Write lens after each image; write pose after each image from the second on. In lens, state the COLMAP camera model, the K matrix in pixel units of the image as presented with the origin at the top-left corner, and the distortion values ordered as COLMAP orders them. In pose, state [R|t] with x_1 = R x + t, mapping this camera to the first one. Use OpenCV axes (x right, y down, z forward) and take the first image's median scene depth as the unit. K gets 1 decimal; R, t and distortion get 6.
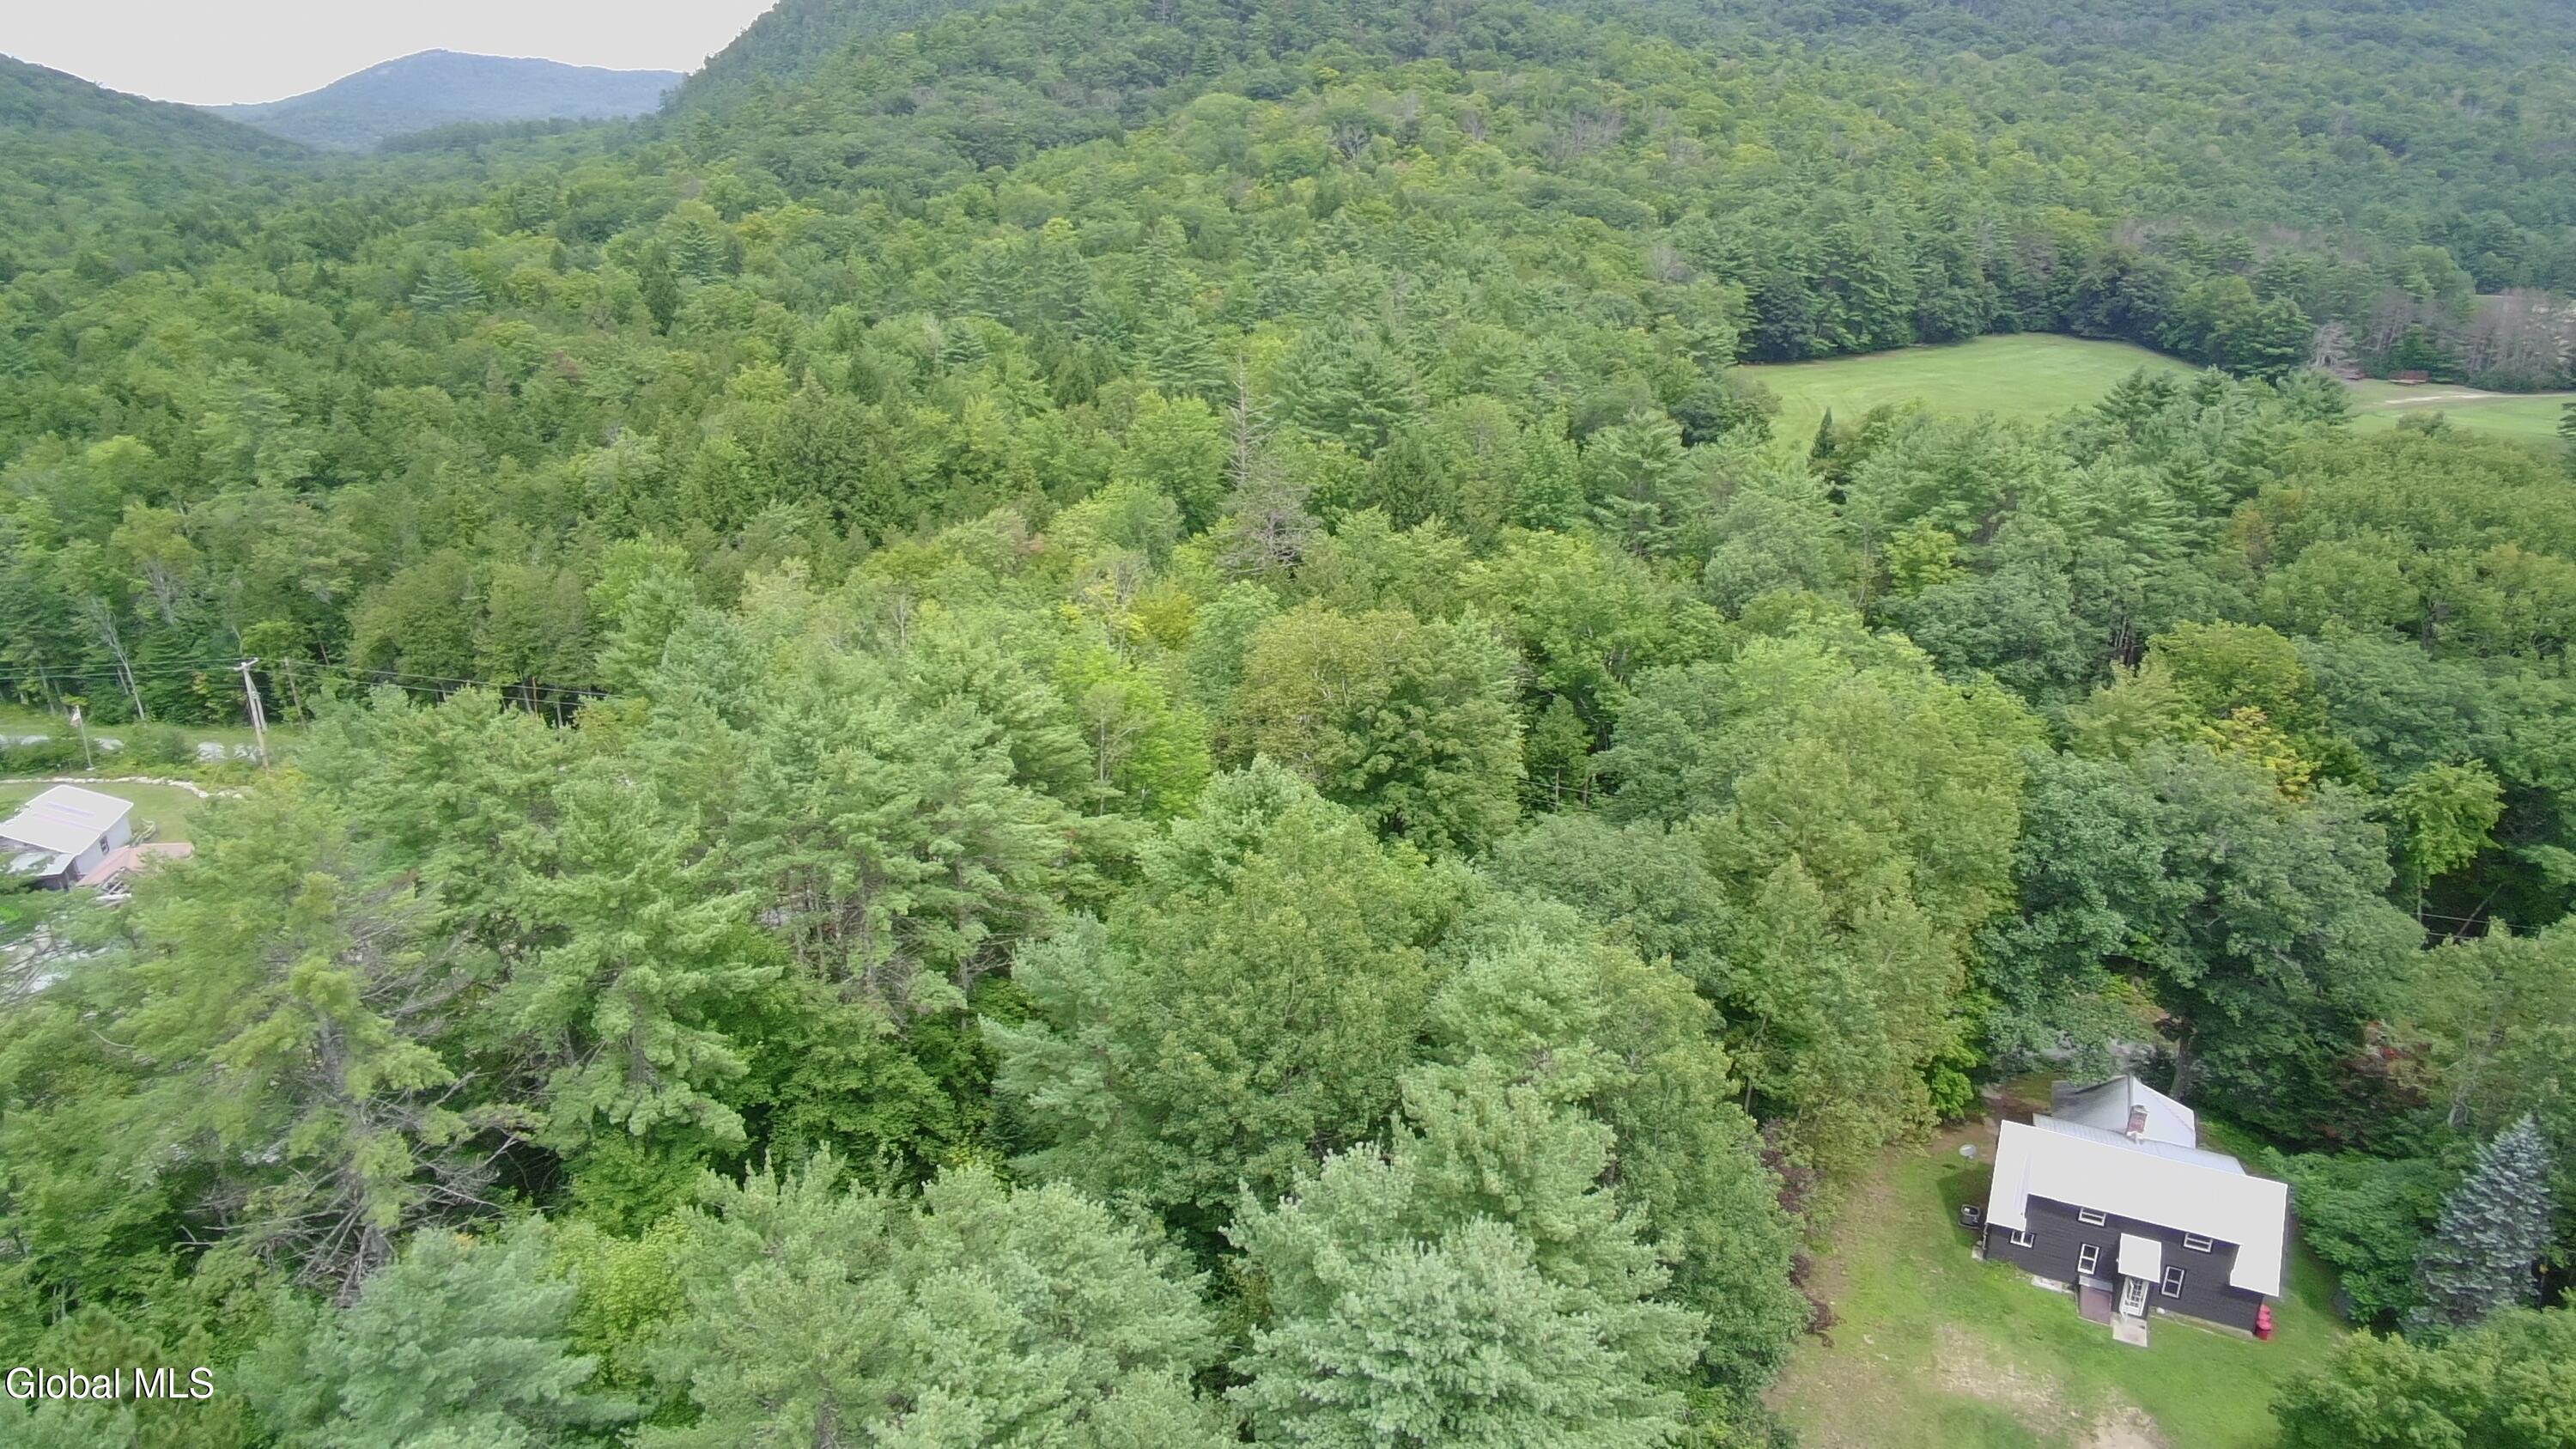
lens RADIAL K [[1597.8, 0, 1283.9], [0, 1597.8, 700.8], [0, 0, 1]] dist [-0.048528, 0.029081]
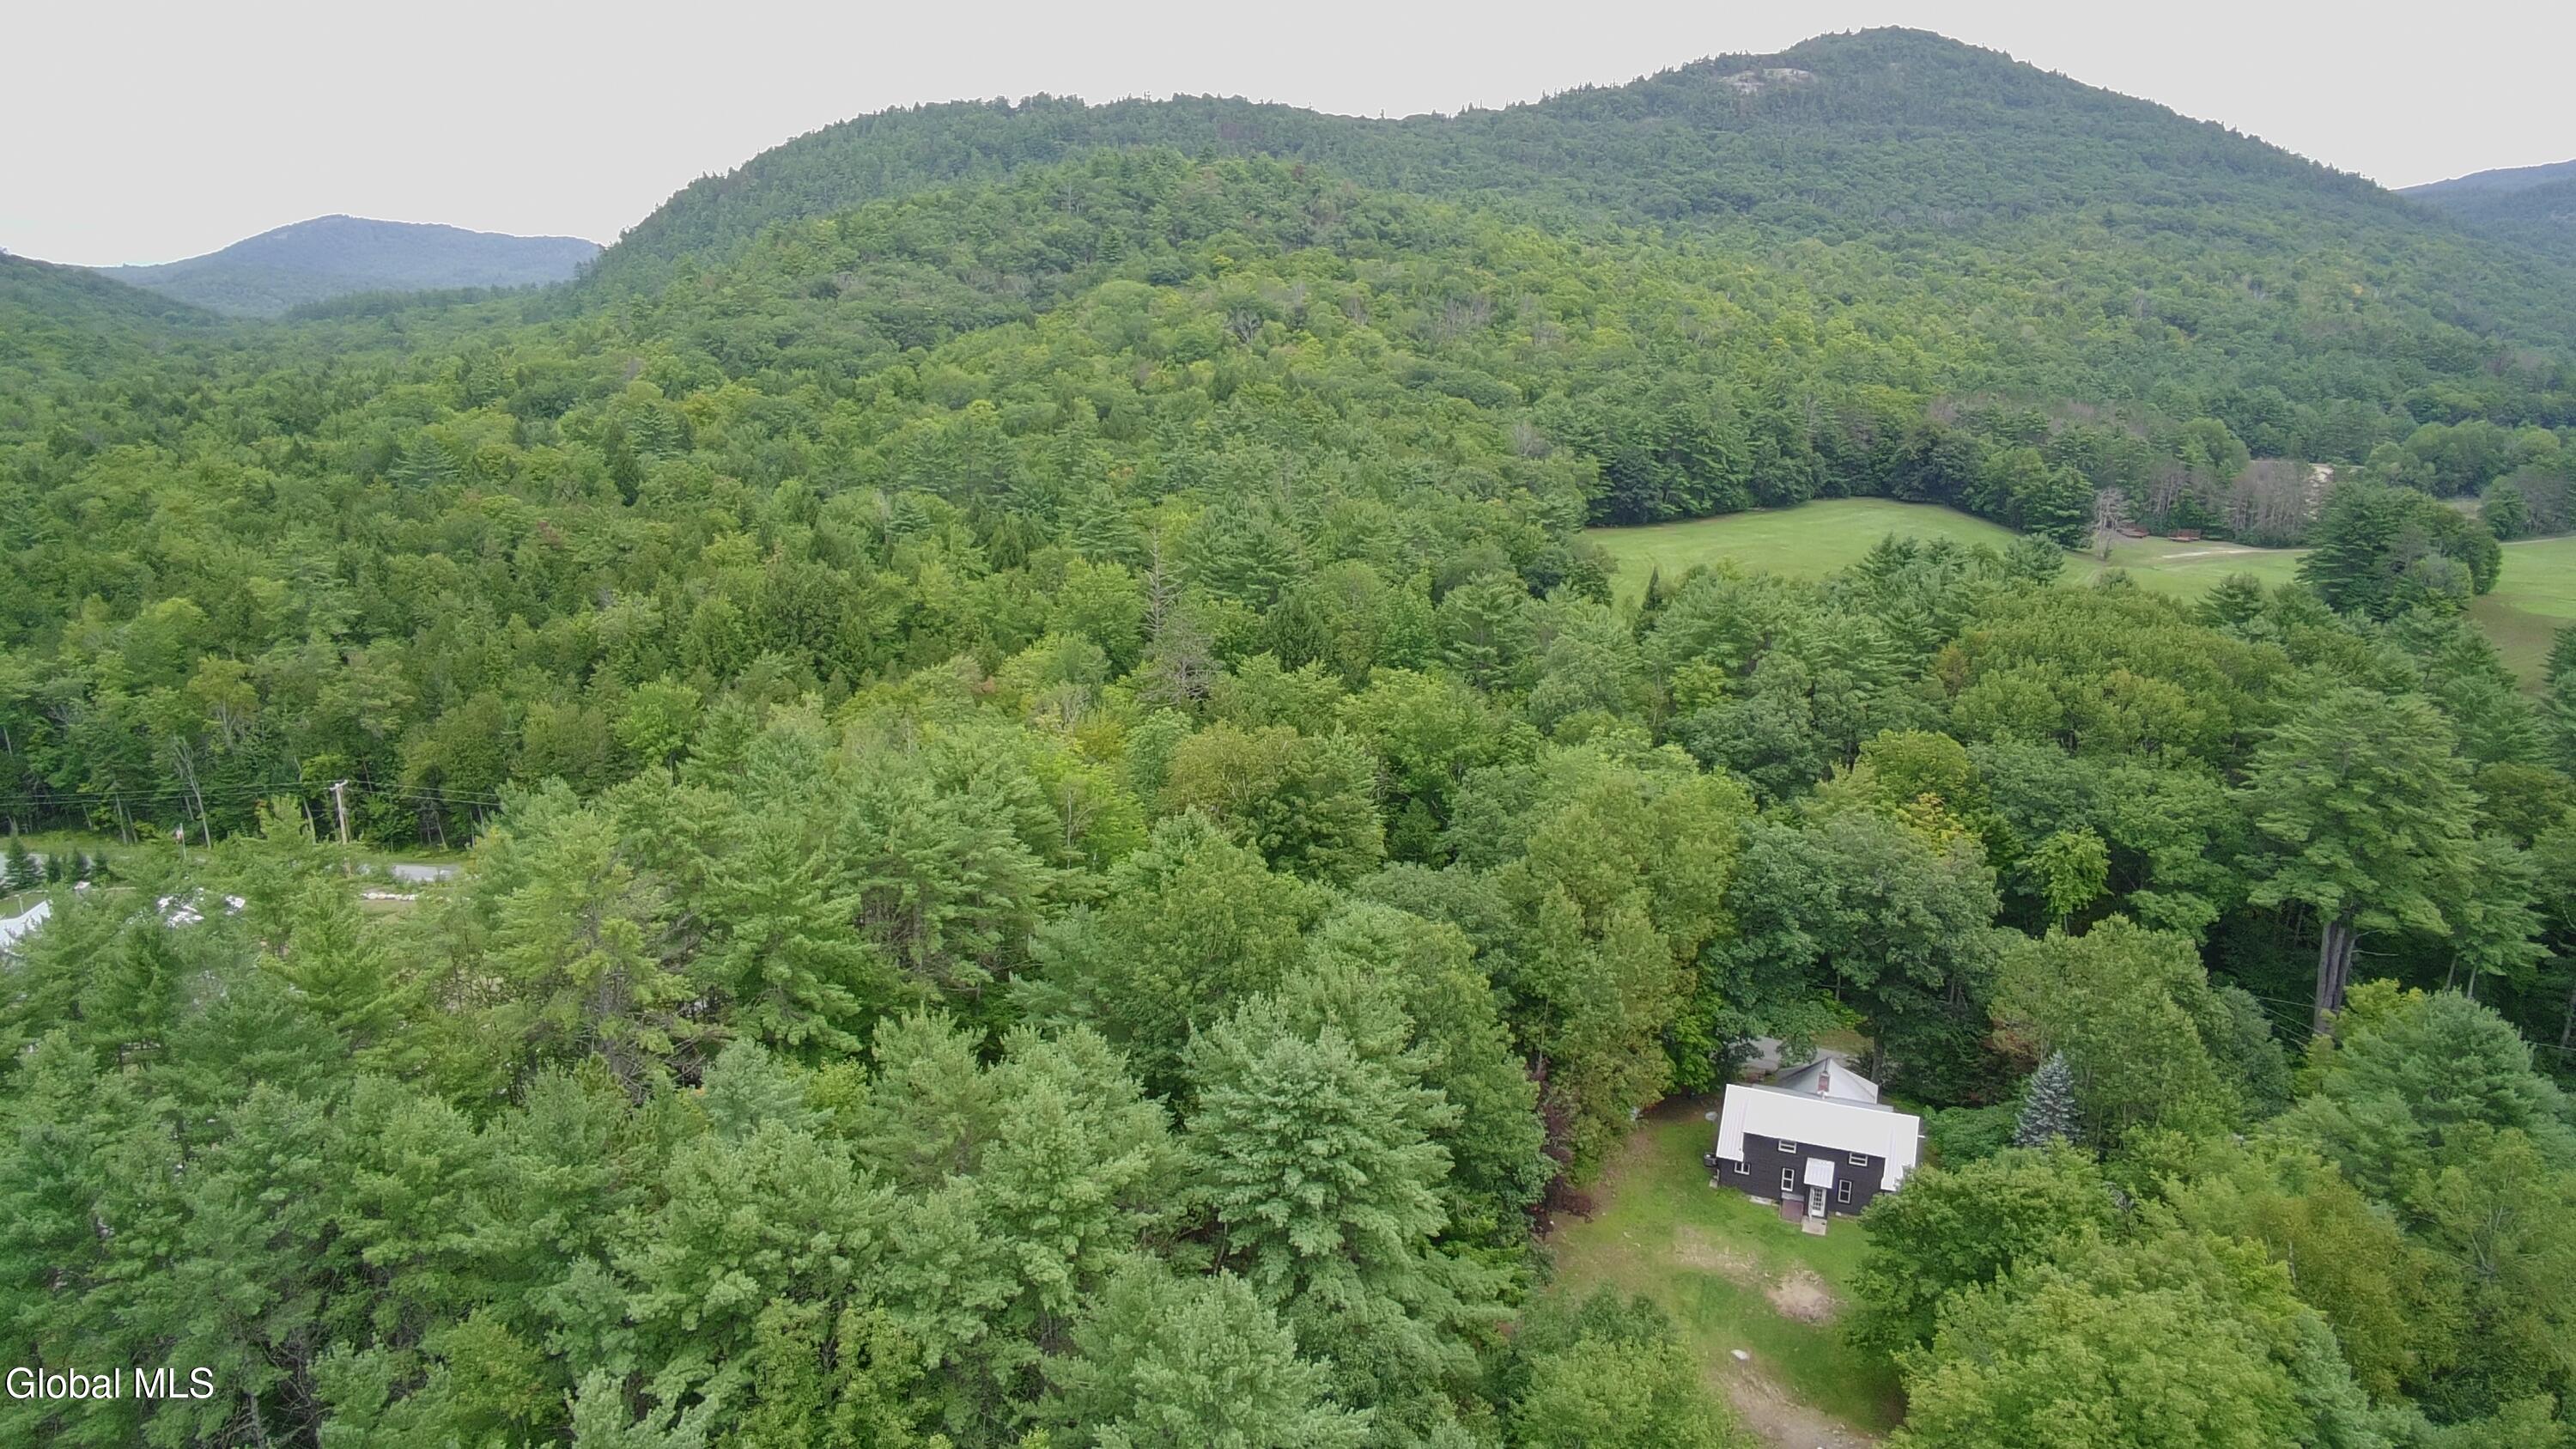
lens RADIAL K [[1597.8, 0, 1287.3], [0, 1597.8, 700.7], [0, 0, 1]] dist [-0.048528, 0.029081]
pose [[0.997815, -0.009283, 0.065420, -0.010391], [0.015560, 0.995251, -0.096095, 0.040414], [-0.064217, 0.096903, 0.993220, -0.259903]]
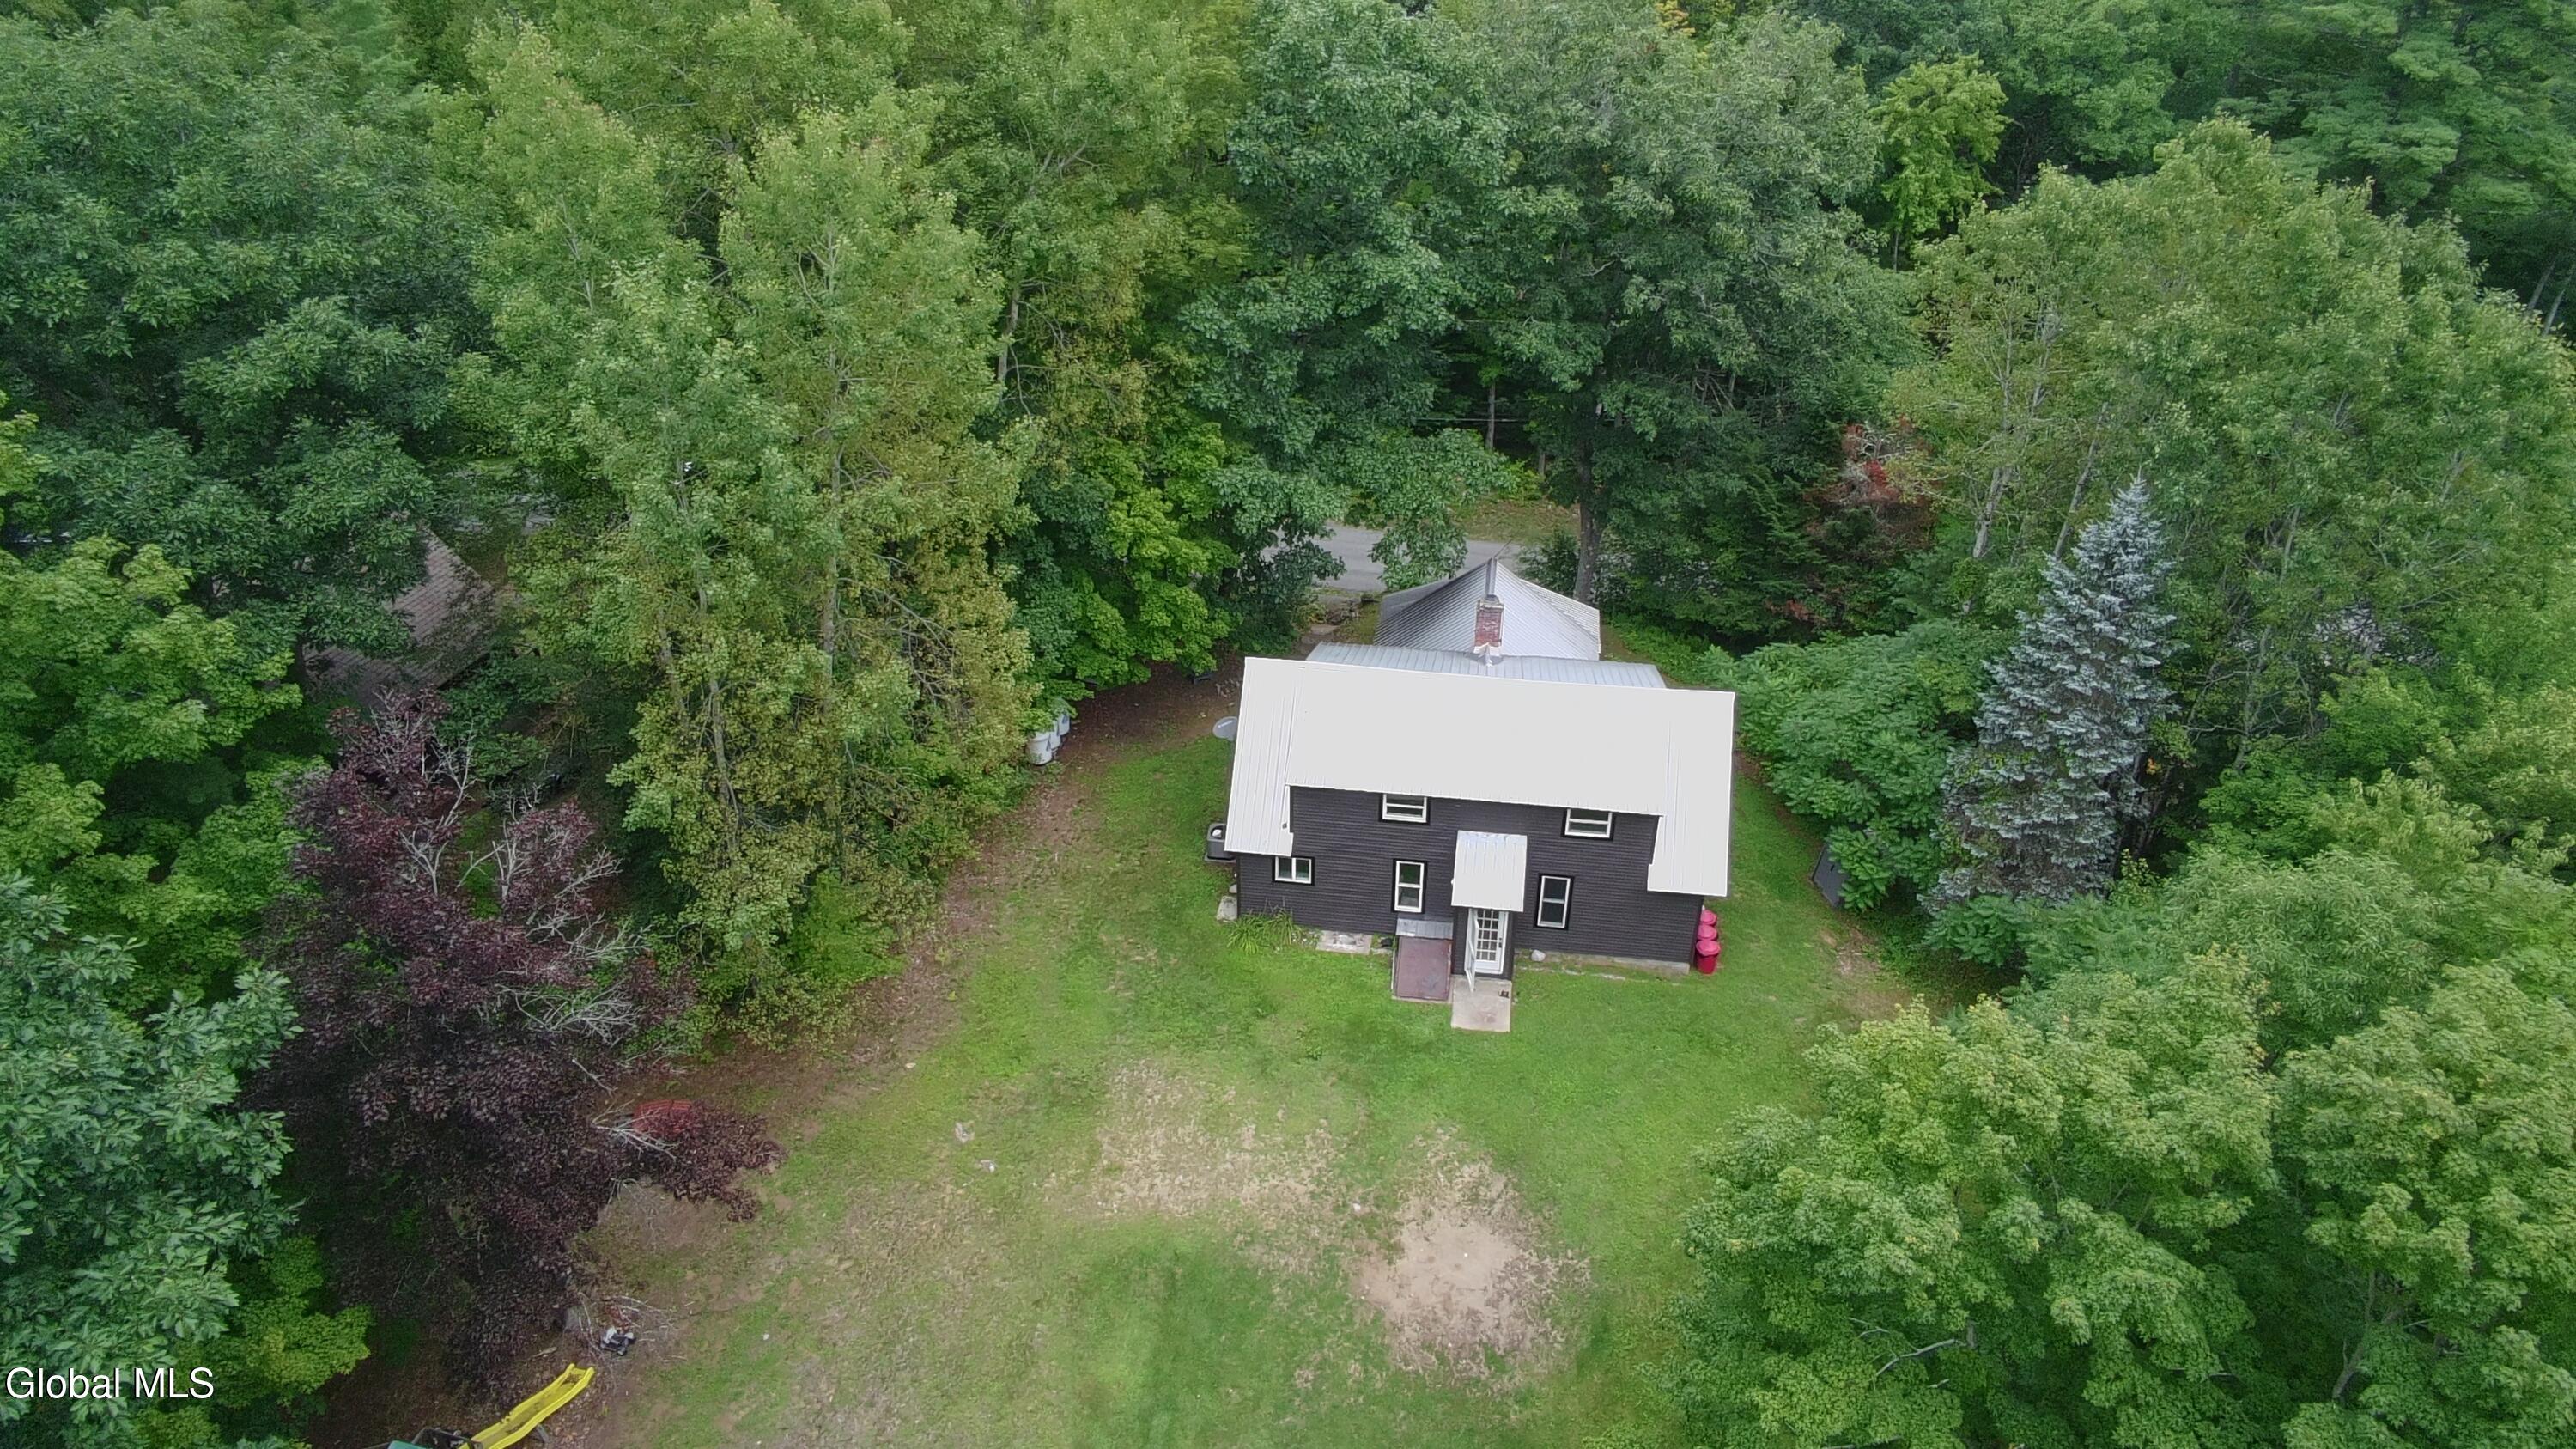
lens RADIAL K [[1597.8, 0, 1286.4], [0, 1597.8, 702.3], [0, 0, 1]] dist [-0.048528, 0.029081]
pose [[0.953533, -0.150824, 0.260818, 0.222189], [0.097452, 0.973540, 0.206694, 0.116584], [-0.285092, -0.171672, 0.943001, 0.335974]]
